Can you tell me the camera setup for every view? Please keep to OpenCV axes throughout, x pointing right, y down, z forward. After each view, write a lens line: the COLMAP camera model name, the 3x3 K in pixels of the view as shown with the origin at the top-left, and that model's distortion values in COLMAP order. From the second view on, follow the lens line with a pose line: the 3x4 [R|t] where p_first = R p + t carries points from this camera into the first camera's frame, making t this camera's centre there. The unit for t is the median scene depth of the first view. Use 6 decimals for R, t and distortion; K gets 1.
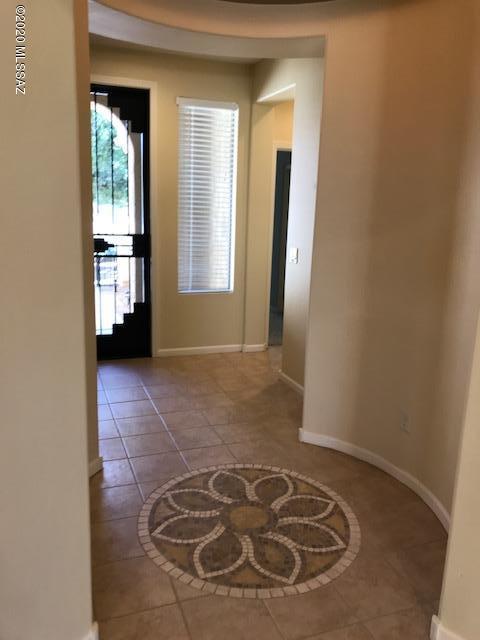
lens RADIAL K [[524.9, 0, 241.5], [0, 524.9, 319.8], [0, 0, 1]] dist [0.041439, -0.053716]
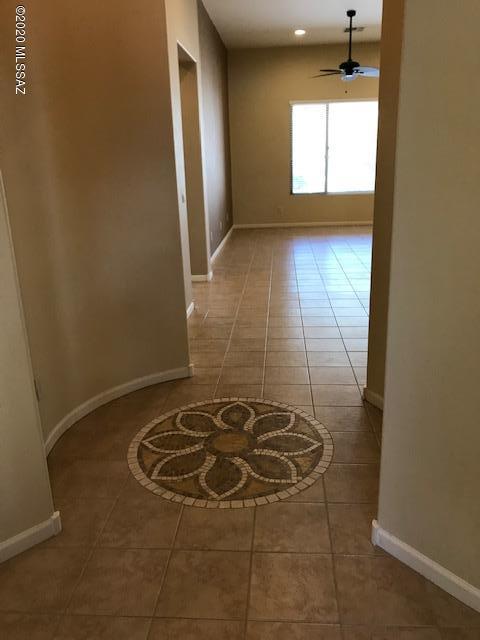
lens RADIAL K [[524.9, 0, 241.5], [0, 524.9, 319.8], [0, 0, 1]] dist [0.041439, -0.053716]
pose [[-0.908212, -0.123546, 0.399859, -0.408115], [0.091512, 0.873688, 0.477802, -0.359429], [-0.408383, 0.470537, -0.782188, 1.722926]]
